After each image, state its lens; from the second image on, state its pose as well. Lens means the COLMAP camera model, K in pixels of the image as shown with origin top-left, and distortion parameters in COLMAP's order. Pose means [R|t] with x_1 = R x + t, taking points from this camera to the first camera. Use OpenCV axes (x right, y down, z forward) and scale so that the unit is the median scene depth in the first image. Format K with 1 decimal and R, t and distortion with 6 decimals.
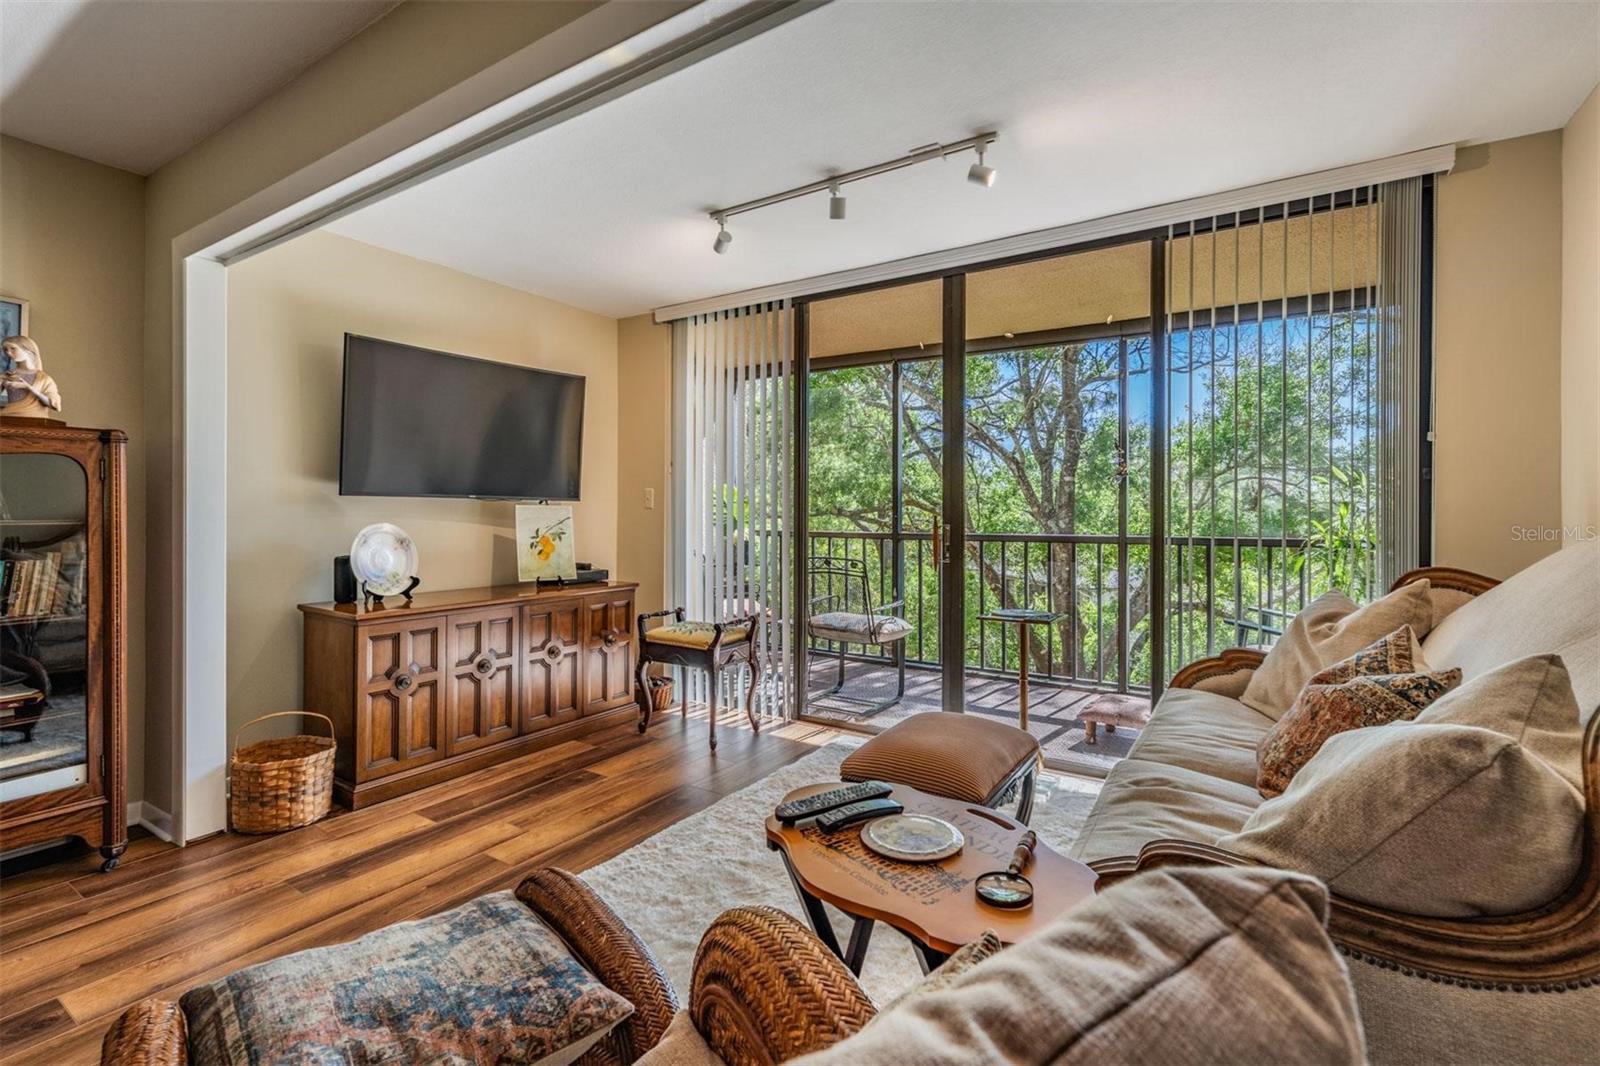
lens RADIAL K [[719.9, 0, 770.7], [0, 719.9, 509.8], [0, 0, 1]] dist [0.003045, 0.000686]
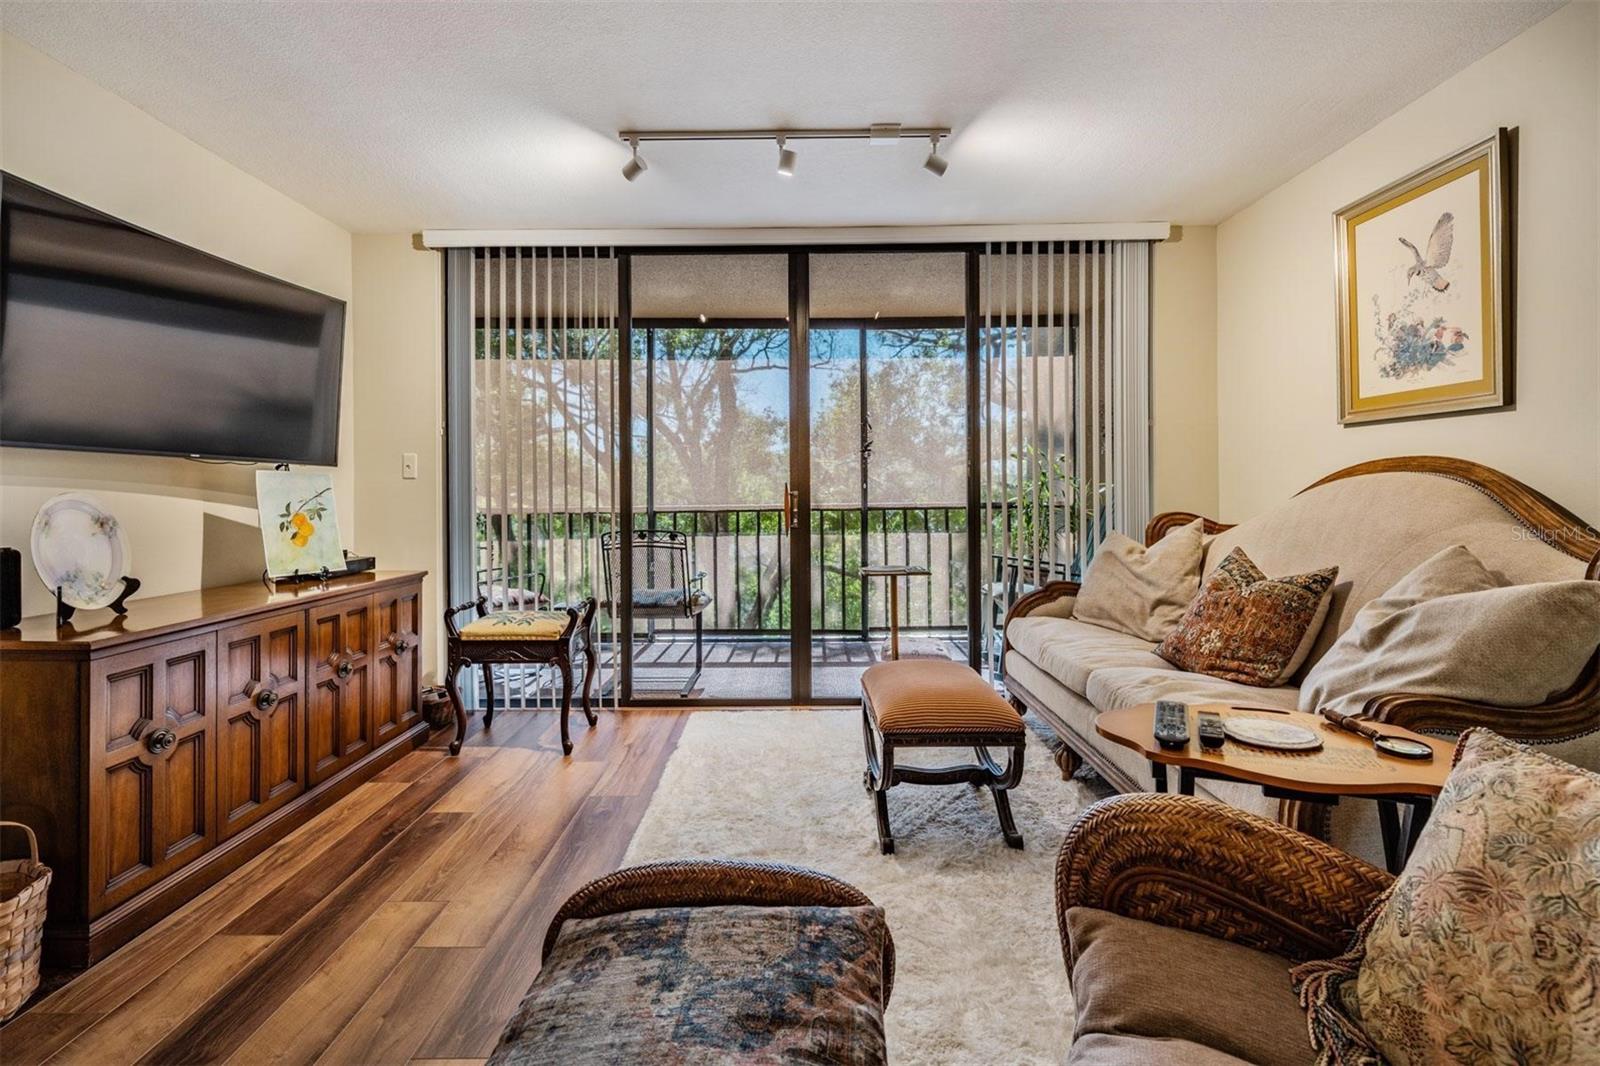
lens RADIAL K [[719.9, 0, 777.8], [0, 719.9, 490.1], [0, 0, 1]] dist [0.003045, 0.000686]
pose [[0.838011, -0.007107, 0.545607, -0.381853], [0.008148, 0.999967, 0.000511, 0.020681], [-0.545592, 0.004017, 0.838041, 0.159999]]
